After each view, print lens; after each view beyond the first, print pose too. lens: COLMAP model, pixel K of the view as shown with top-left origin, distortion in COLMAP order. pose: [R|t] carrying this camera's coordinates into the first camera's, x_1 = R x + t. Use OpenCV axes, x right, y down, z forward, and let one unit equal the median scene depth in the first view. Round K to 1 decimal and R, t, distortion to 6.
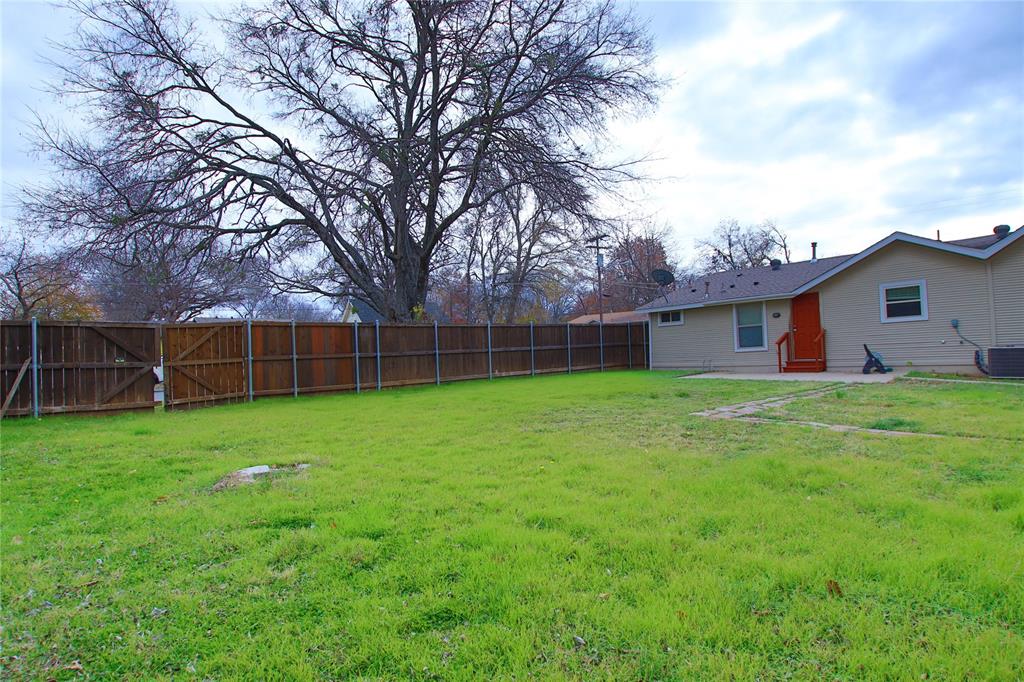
lens RADIAL K [[527.5, 0, 512.4], [0, 527.5, 341.3], [0, 0, 1]] dist [-0.032446, 0.000120]
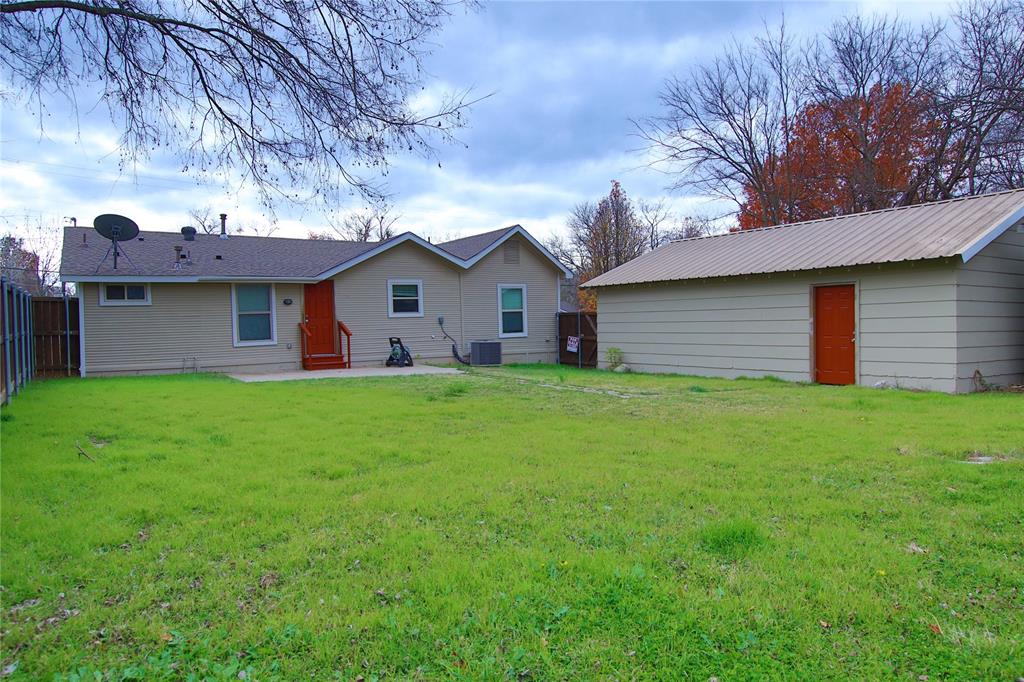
lens RADIAL K [[677.0, 0, 512.1], [0, 677.0, 339.6], [0, 0, 1]] dist [-0.015100, -0.000561]
pose [[0.202935, 0.008469, 0.979156, -0.507719], [-0.014365, 0.999881, -0.005671, 0.011470], [-0.979087, -0.012915, 0.203032, 0.460177]]
